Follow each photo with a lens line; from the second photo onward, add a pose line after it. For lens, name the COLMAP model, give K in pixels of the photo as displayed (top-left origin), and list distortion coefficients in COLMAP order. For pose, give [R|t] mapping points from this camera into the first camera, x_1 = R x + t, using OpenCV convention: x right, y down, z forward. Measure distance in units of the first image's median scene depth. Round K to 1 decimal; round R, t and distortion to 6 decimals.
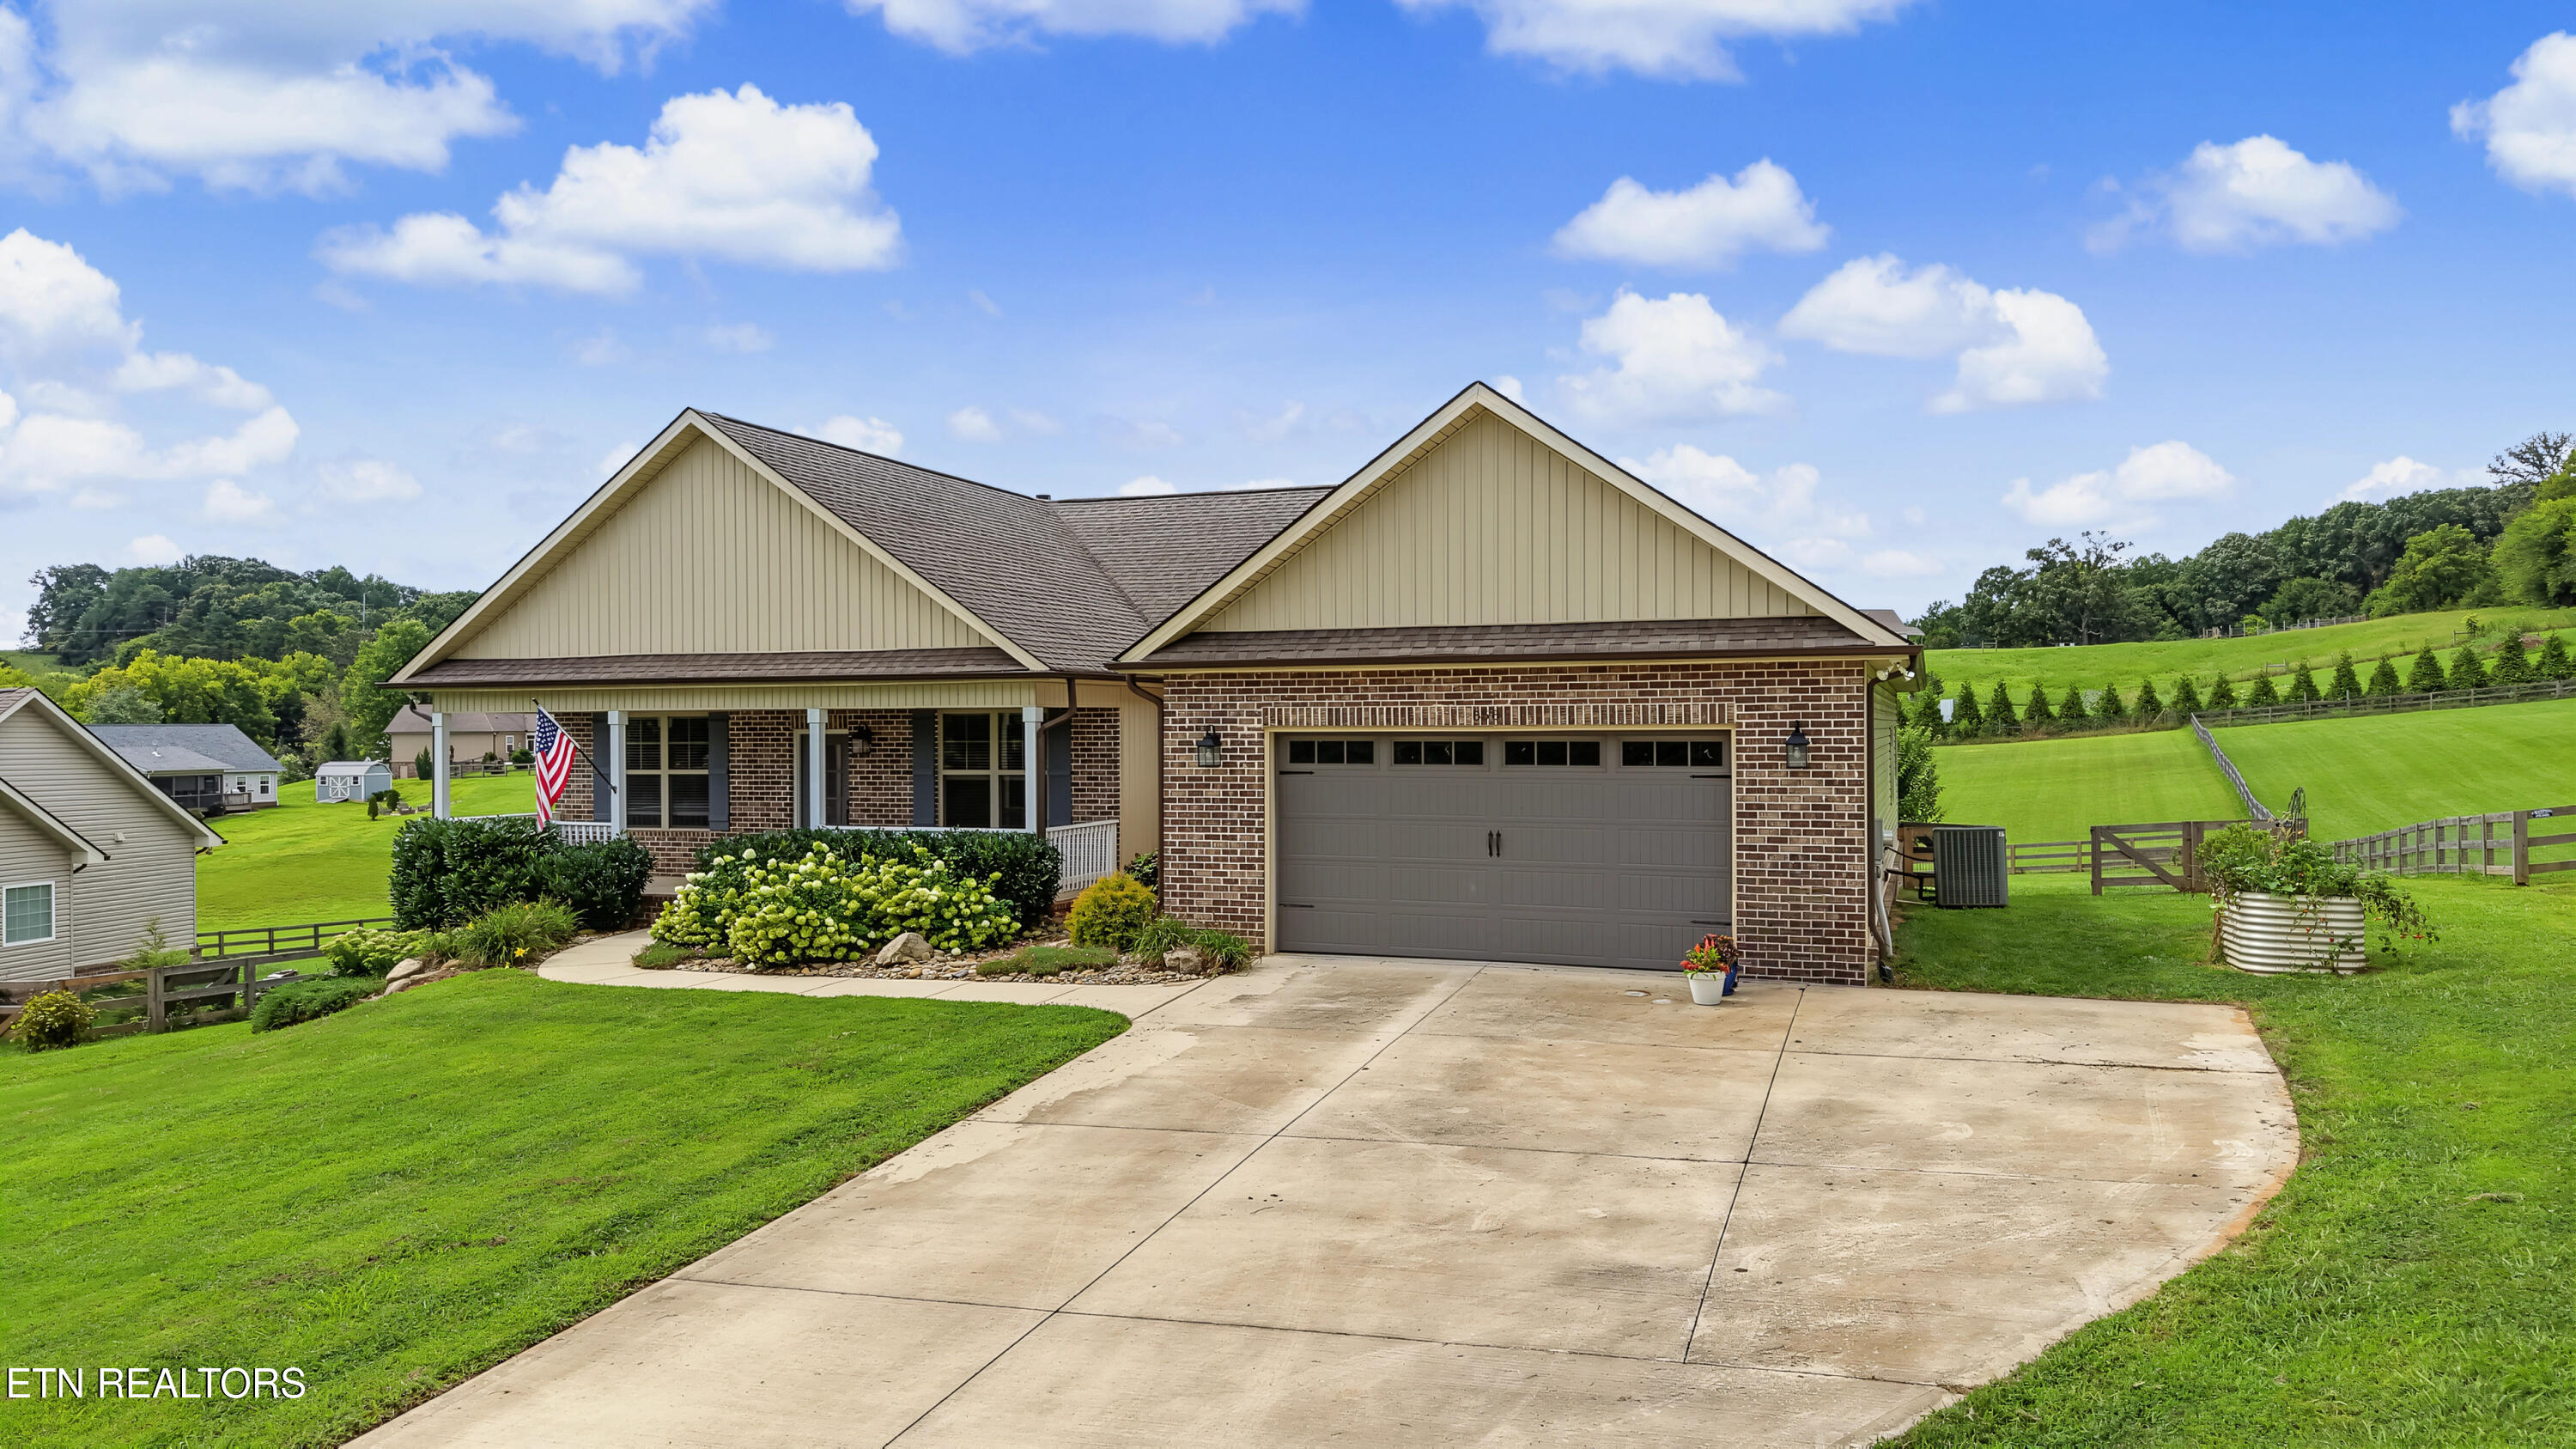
lens RADIAL K [[1745.3, 0, 1302.5], [0, 1745.3, 715.0], [0, 0, 1]] dist [0.074511, -0.092702]
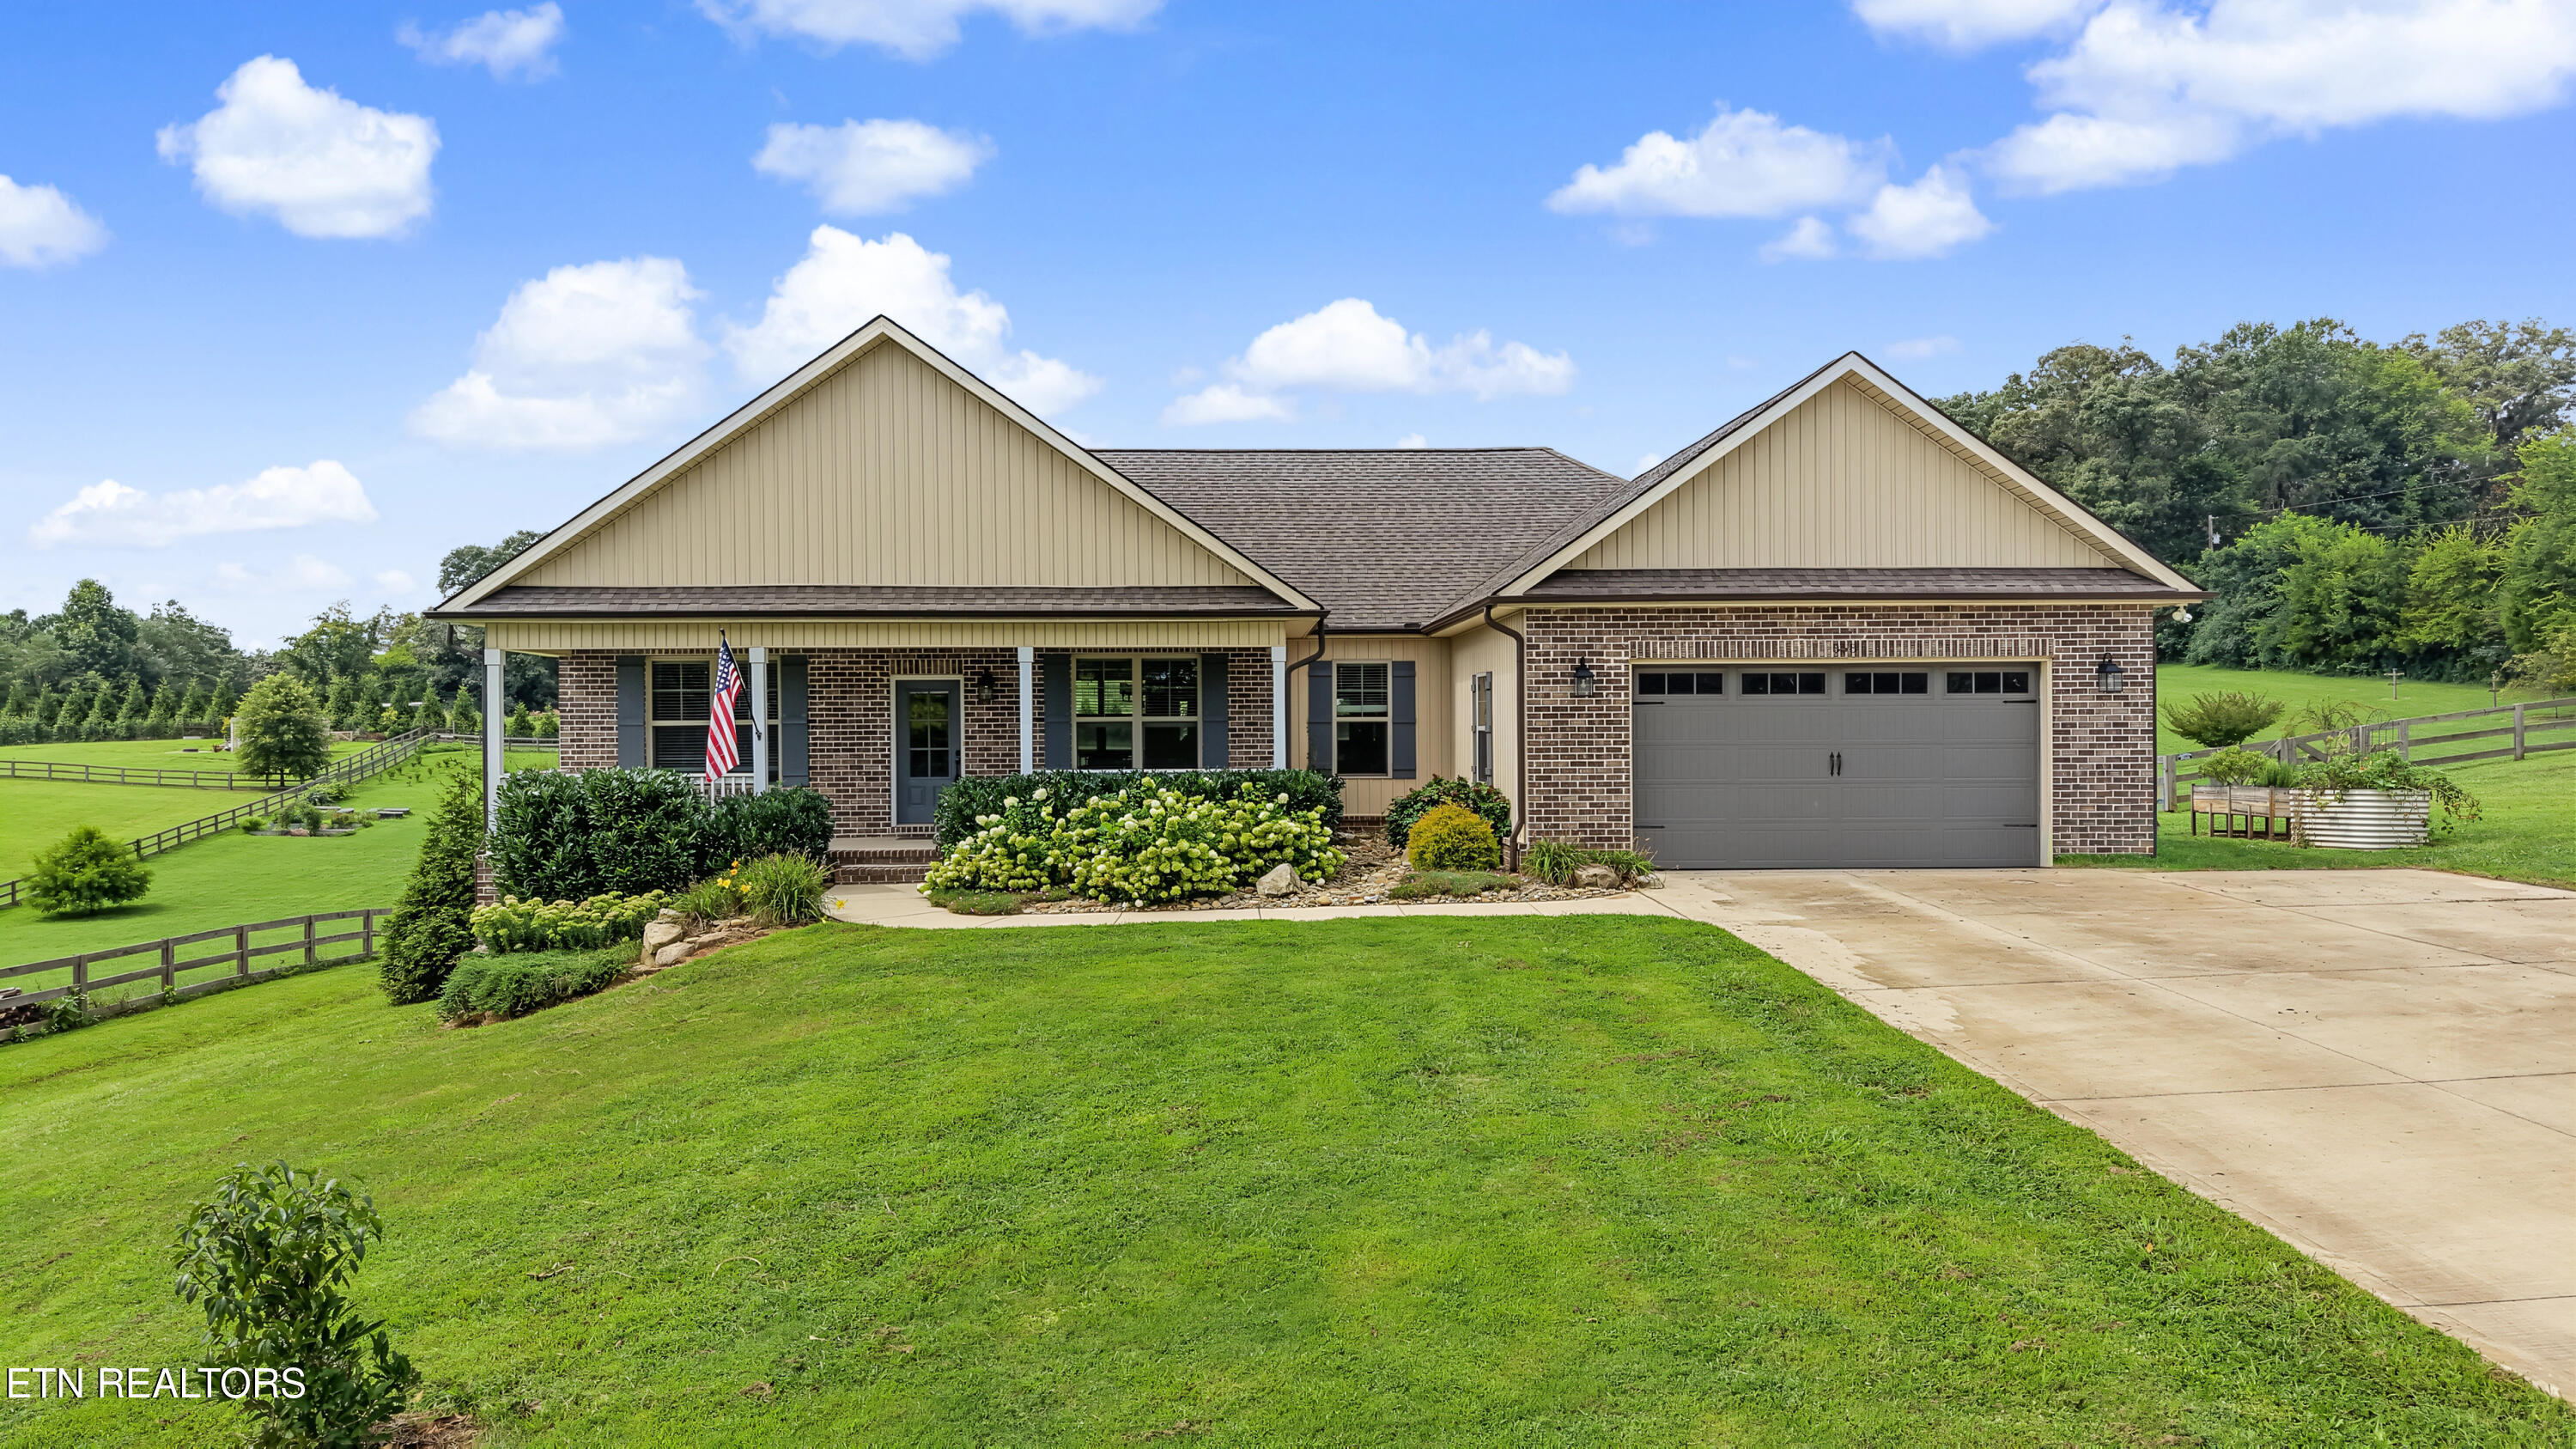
lens RADIAL K [[1745.3, 0, 1302.5], [0, 1745.3, 715.0], [0, 0, 1]] dist [0.074511, -0.092702]
pose [[0.921137, 0.001237, 0.389236, -0.507586], [-0.000400, 0.999997, -0.002231, 0.035395], [-0.389237, 0.001899, 0.921135, 0.070746]]
